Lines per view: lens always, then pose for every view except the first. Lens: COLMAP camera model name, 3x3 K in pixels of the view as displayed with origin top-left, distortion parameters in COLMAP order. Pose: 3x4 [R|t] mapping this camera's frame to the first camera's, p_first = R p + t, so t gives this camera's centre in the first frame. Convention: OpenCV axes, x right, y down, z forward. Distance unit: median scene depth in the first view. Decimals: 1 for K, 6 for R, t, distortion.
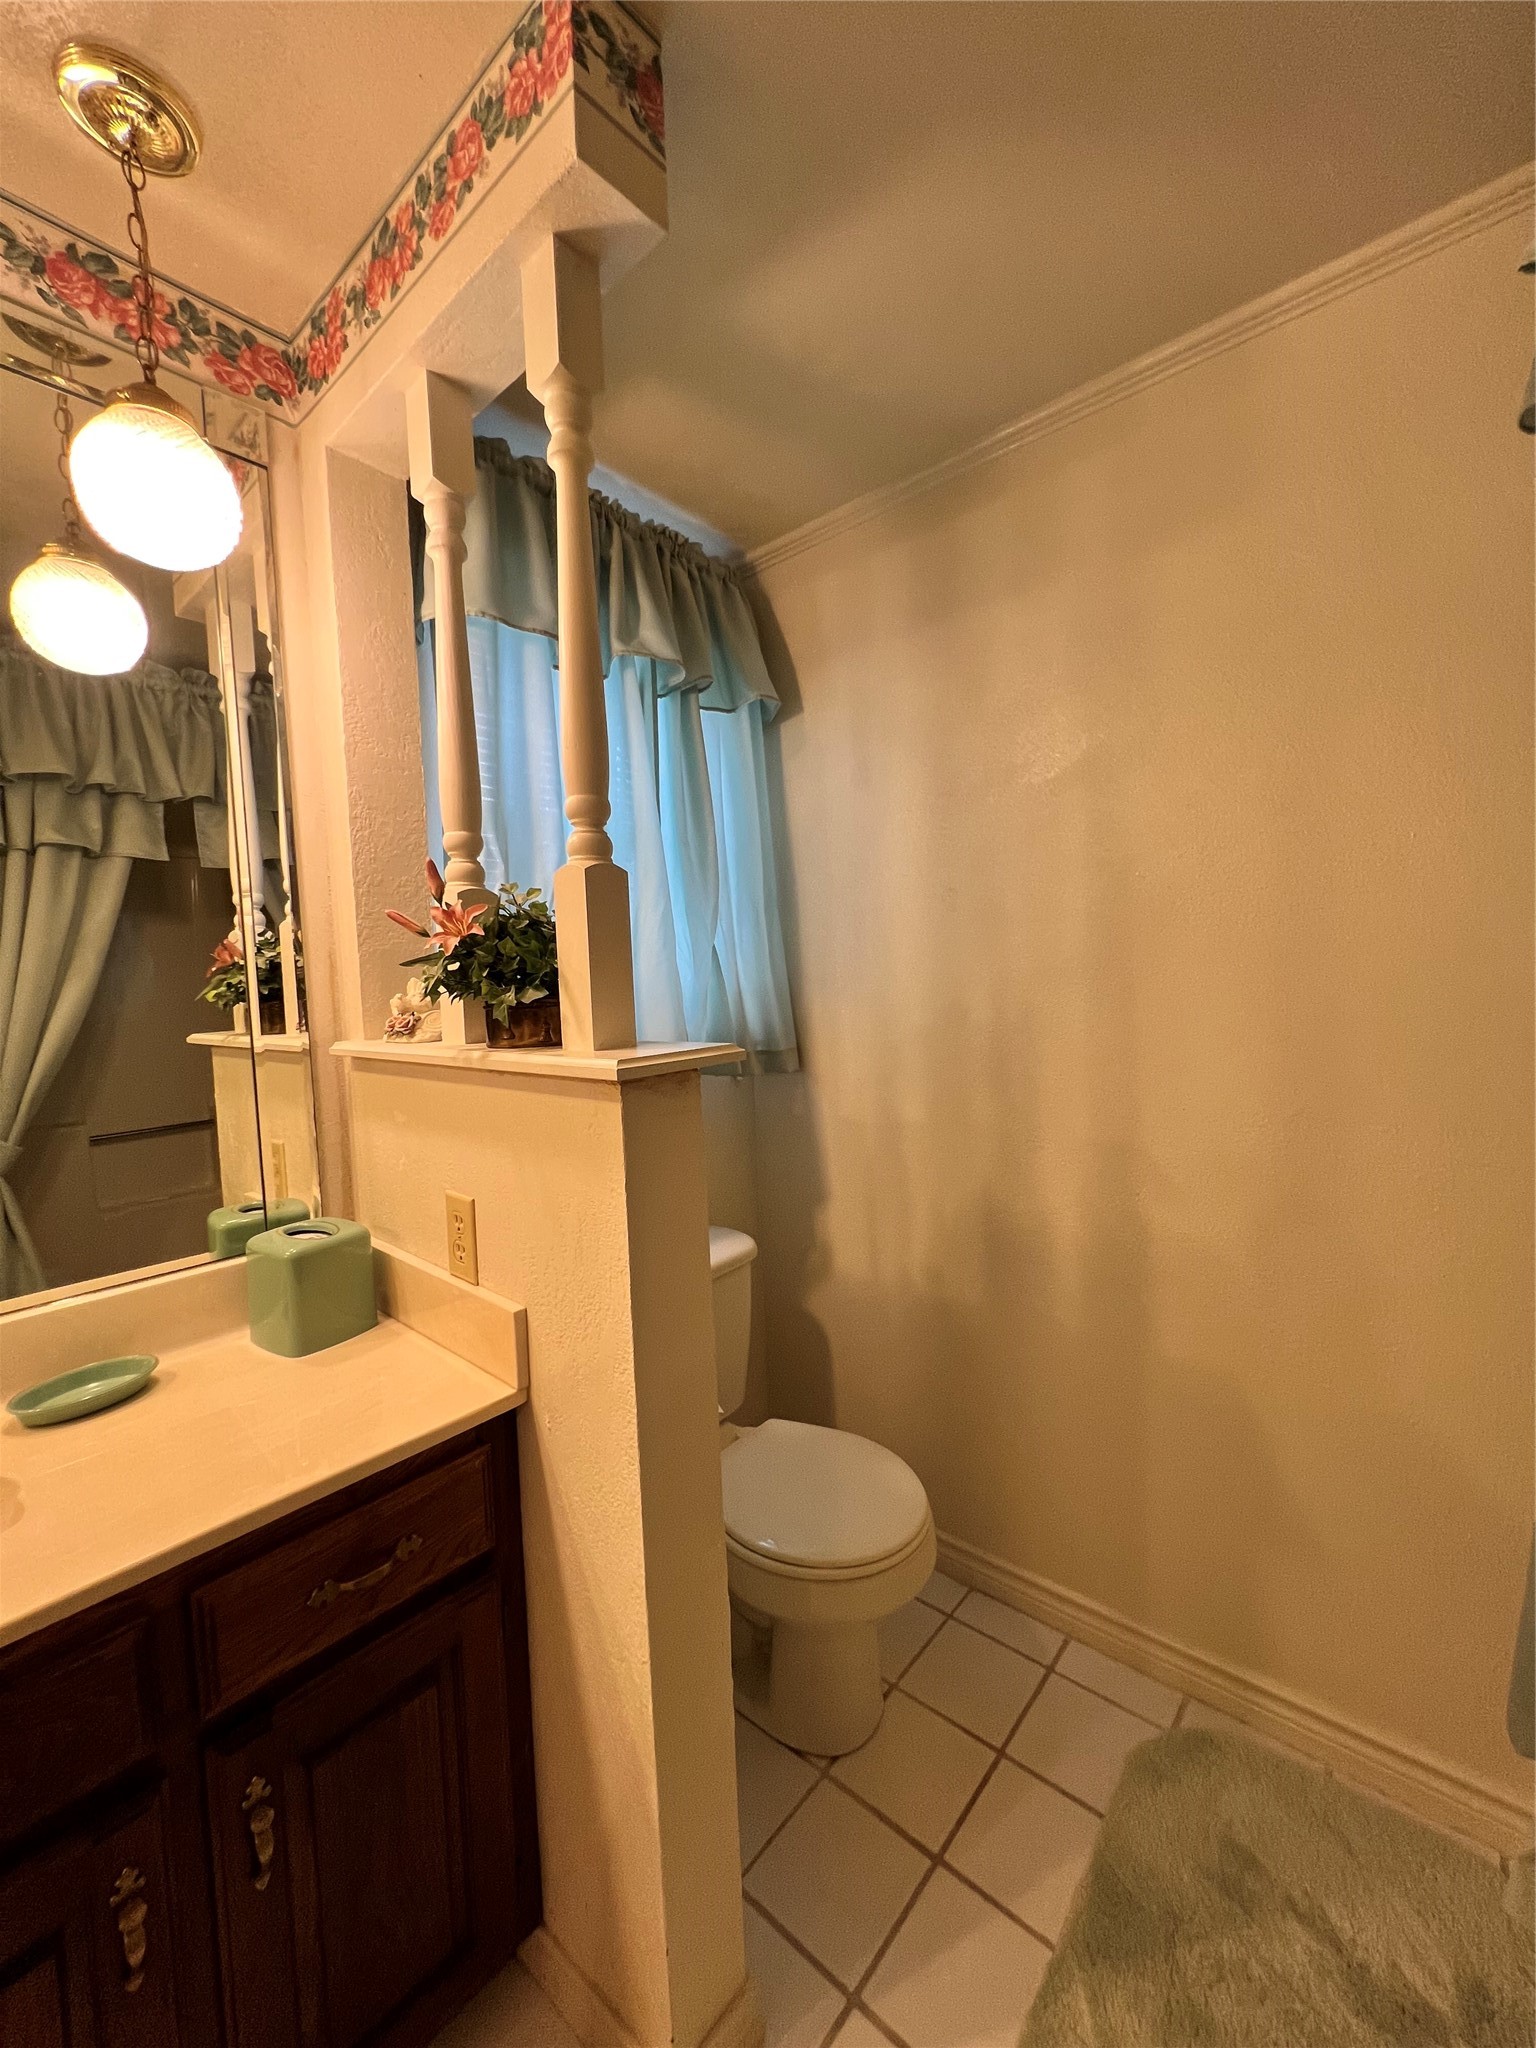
lens RADIAL K [[821.5, 0, 766.7], [0, 821.5, 1019.4], [0, 0, 1]] dist [-0.001162, -0.000168]
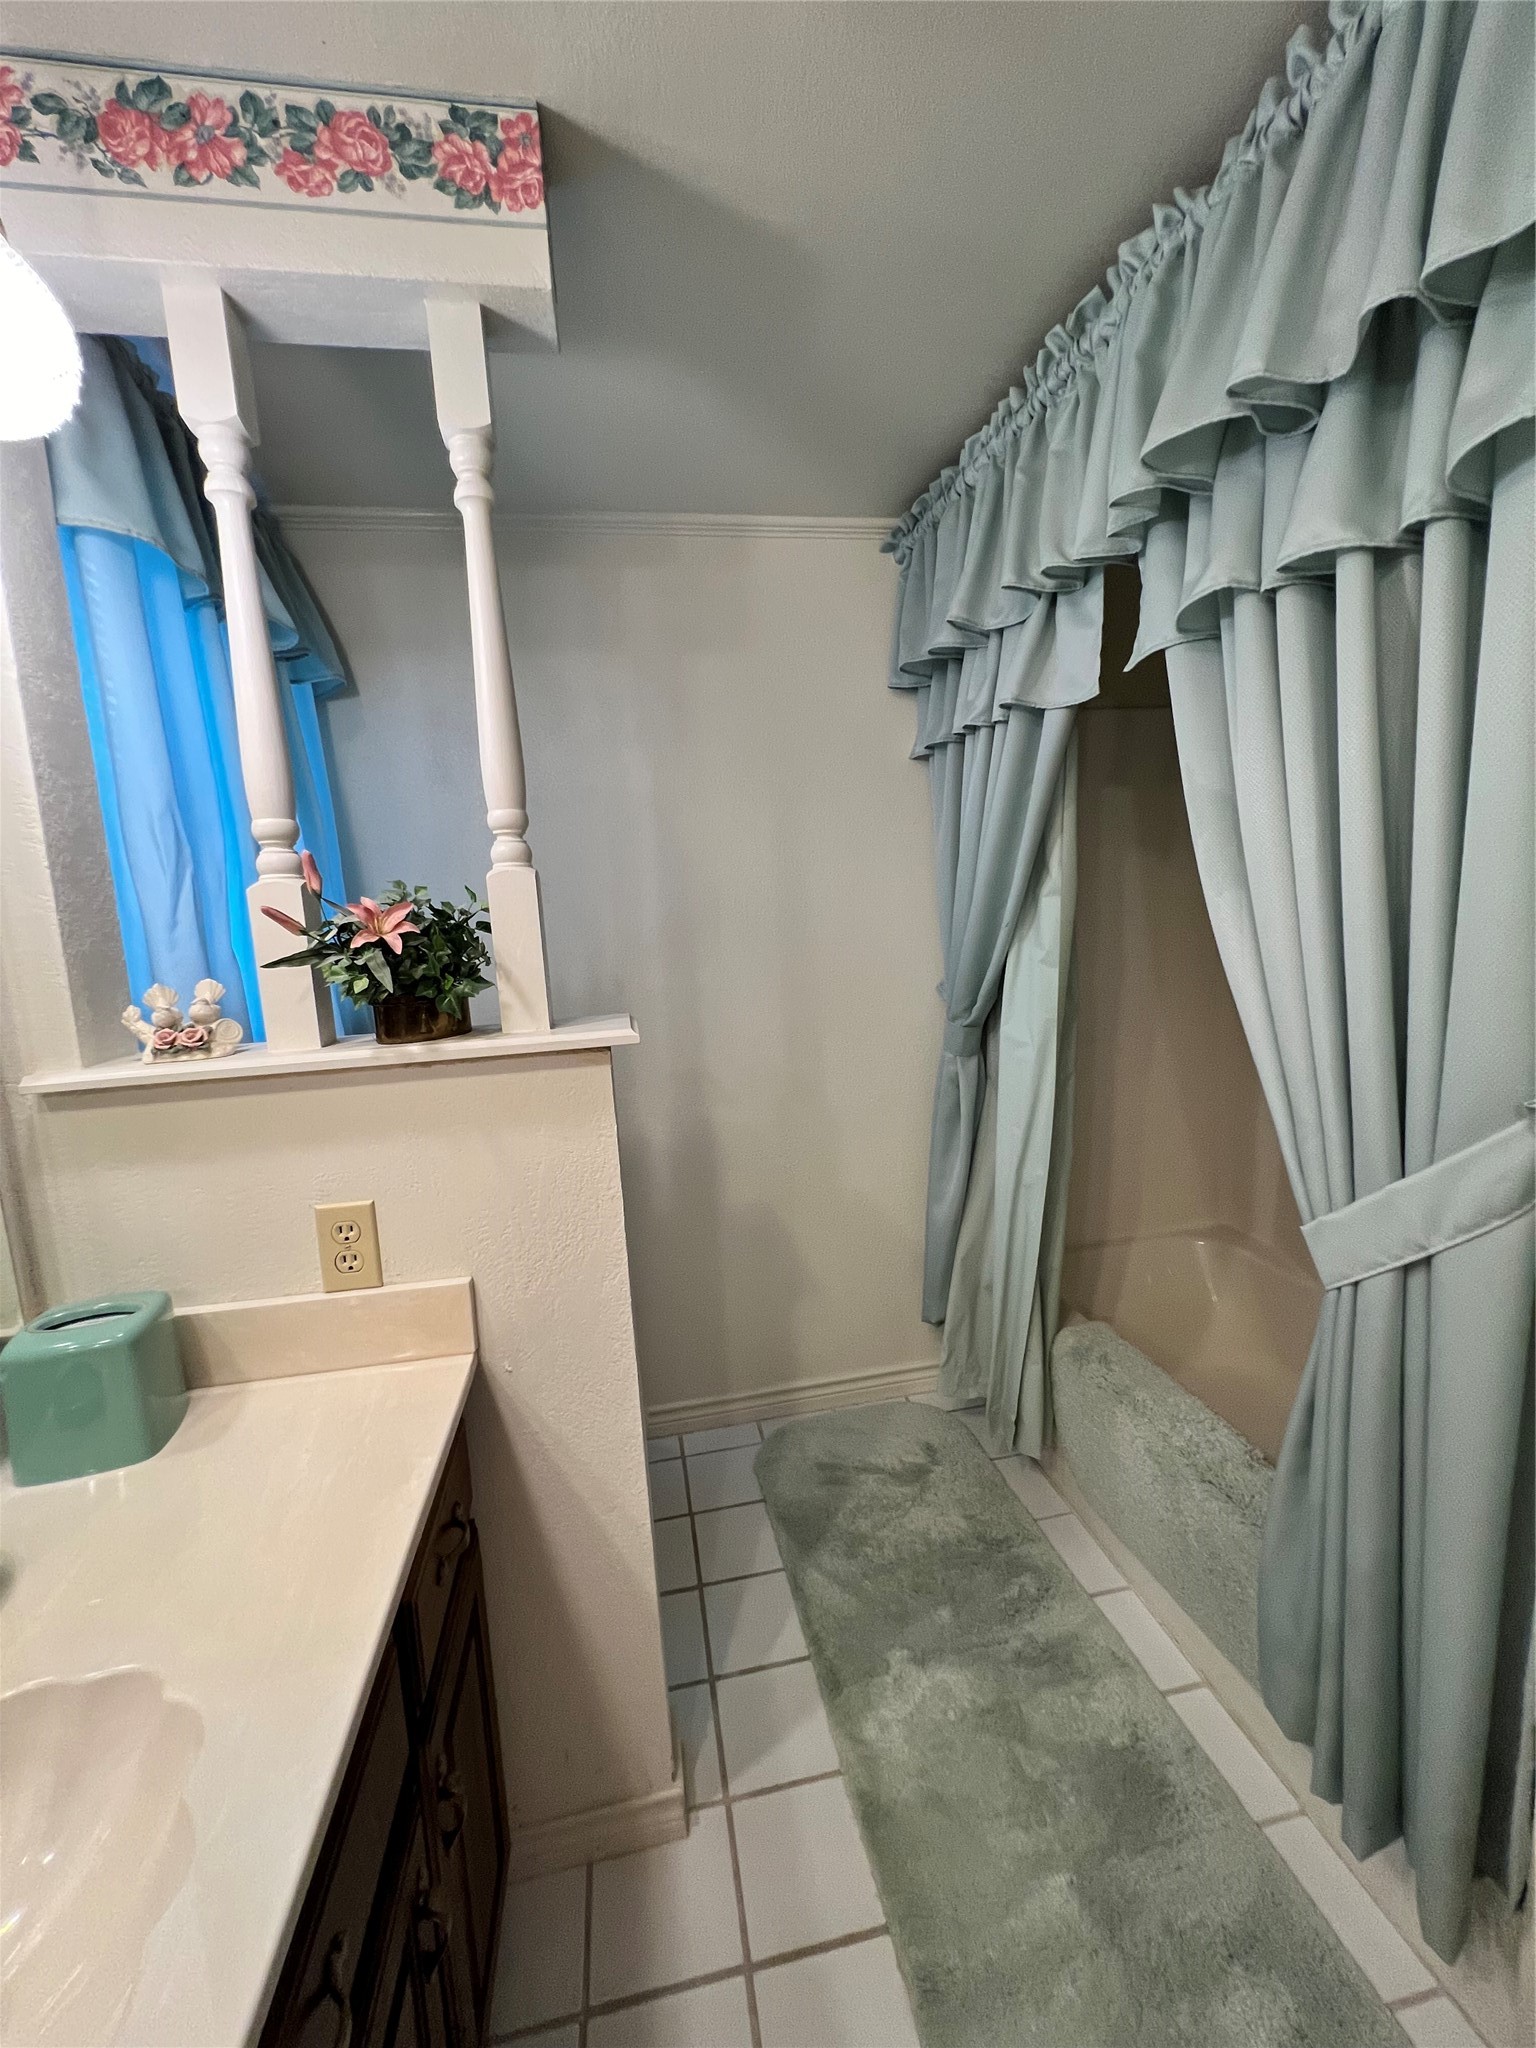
lens RADIAL K [[824.4, 0, 769.4], [0, 824.4, 1020.2], [0, 0, 1]] dist [-0.000275, 0.000086]
pose [[0.624470, -0.100220, 0.774592, -0.795713], [0.077364, 0.994793, 0.066341, -0.026013], [-0.777208, 0.018498, 0.628972, 0.004041]]
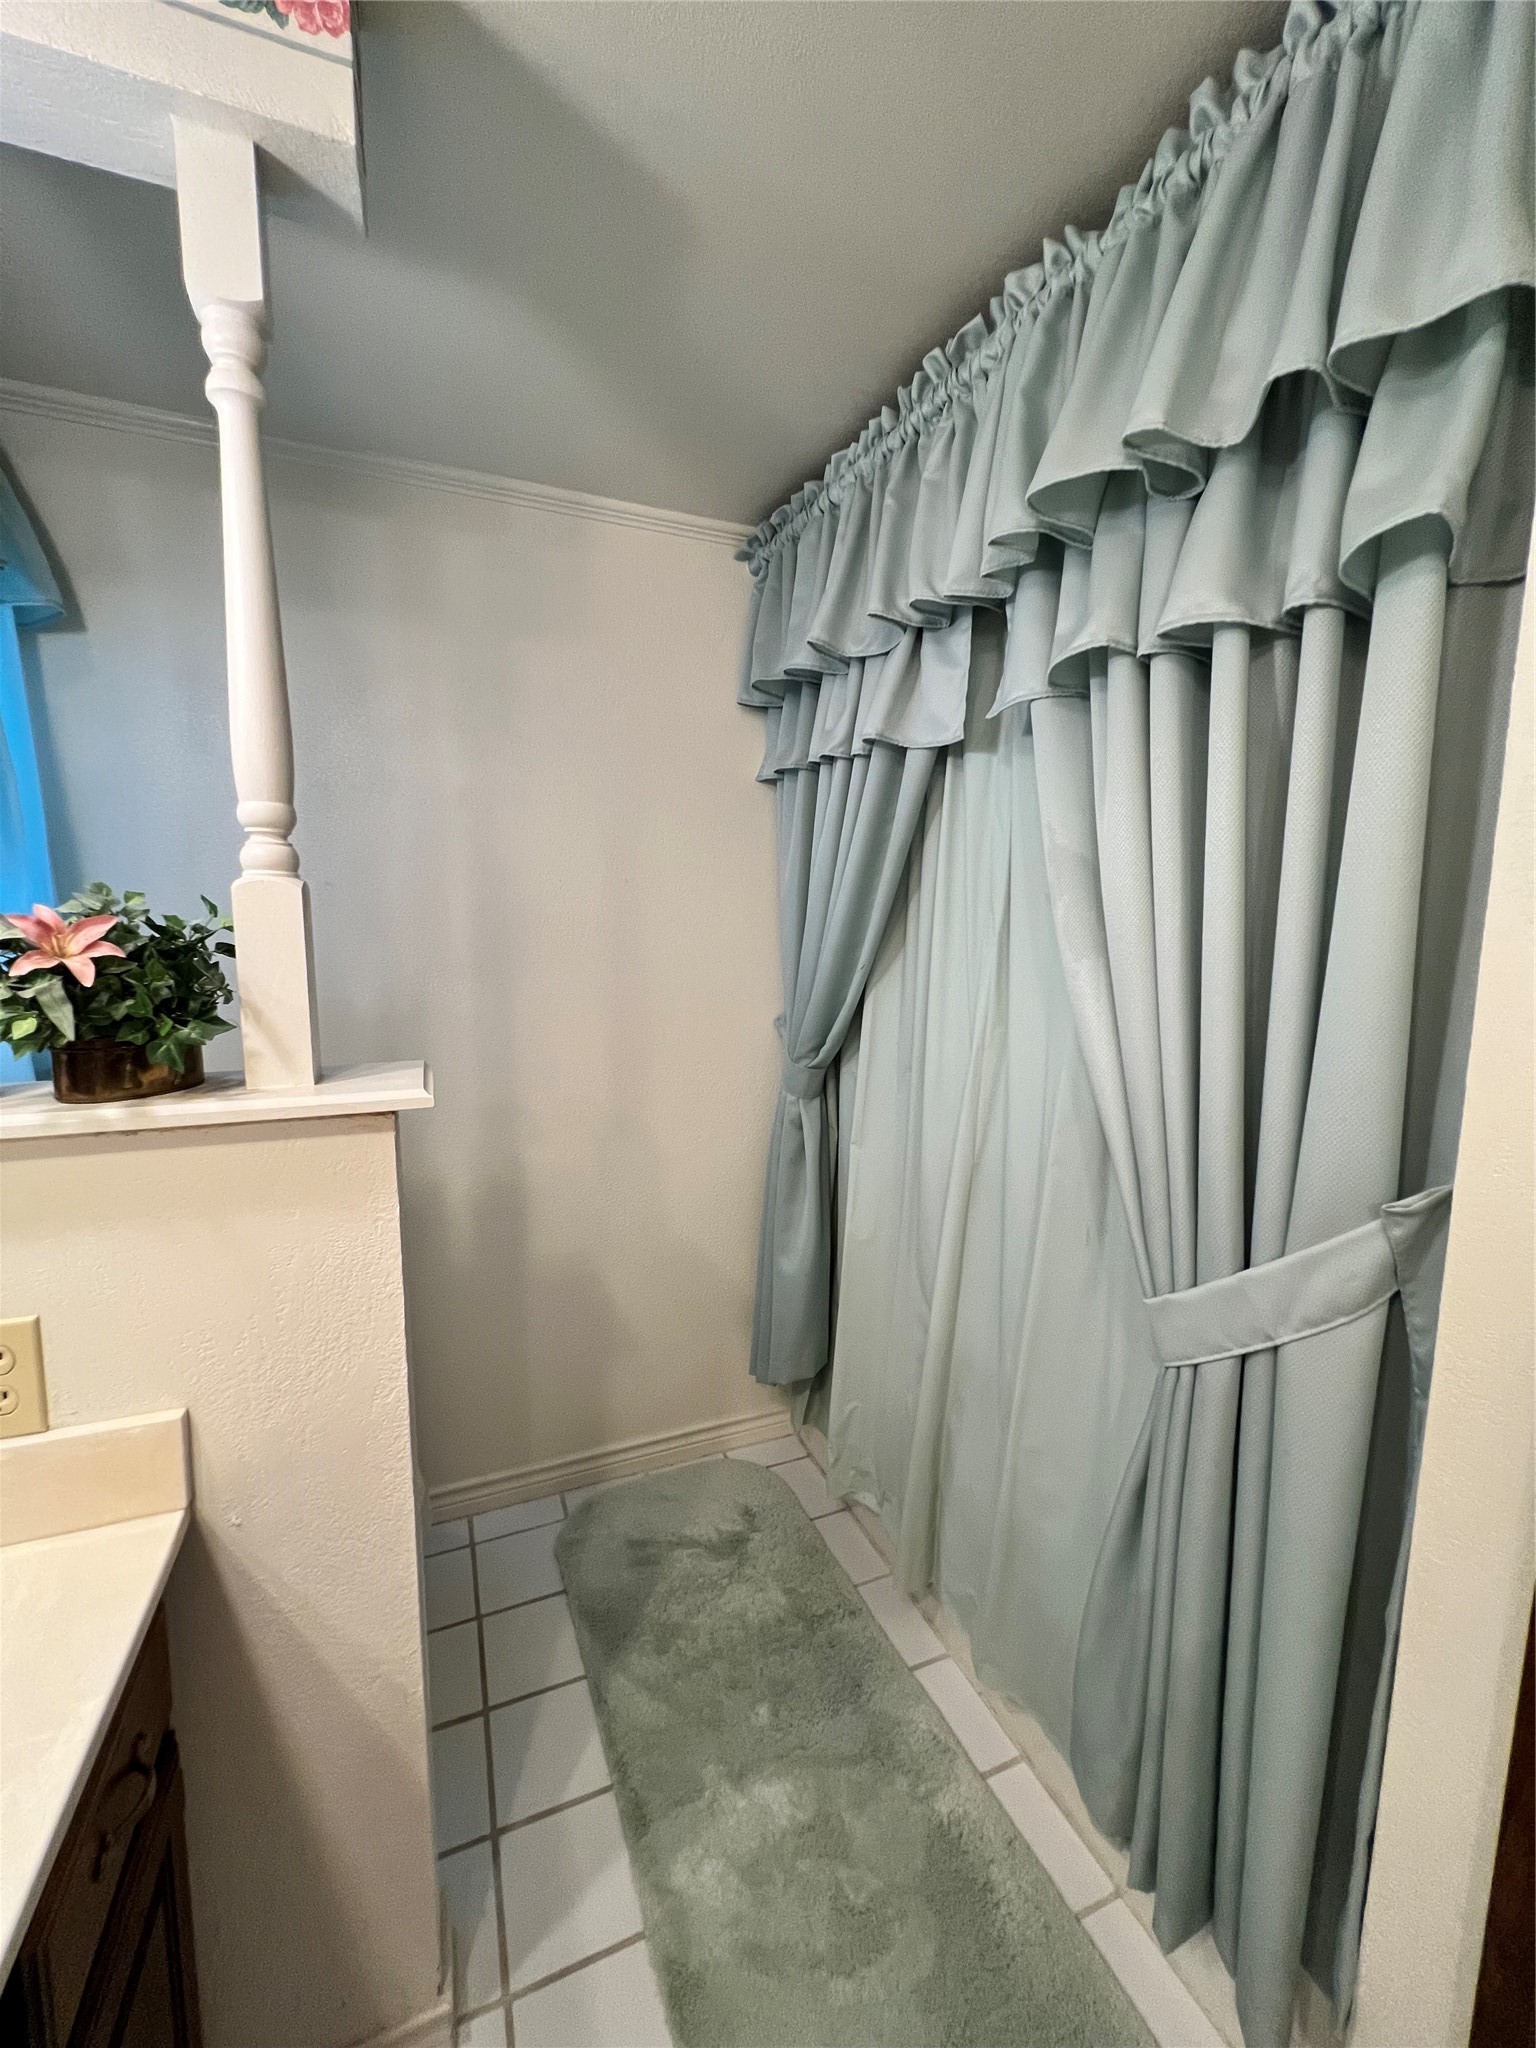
lens RADIAL K [[824.4, 0, 769.4], [0, 824.4, 1020.2], [0, 0, 1]] dist [-0.000275, 0.000086]
pose [[0.446337, -0.070611, 0.892075, -0.690651], [0.022350, 0.997451, 0.067770, -0.075087], [-0.894586, -0.010310, 0.446777, 0.101653]]
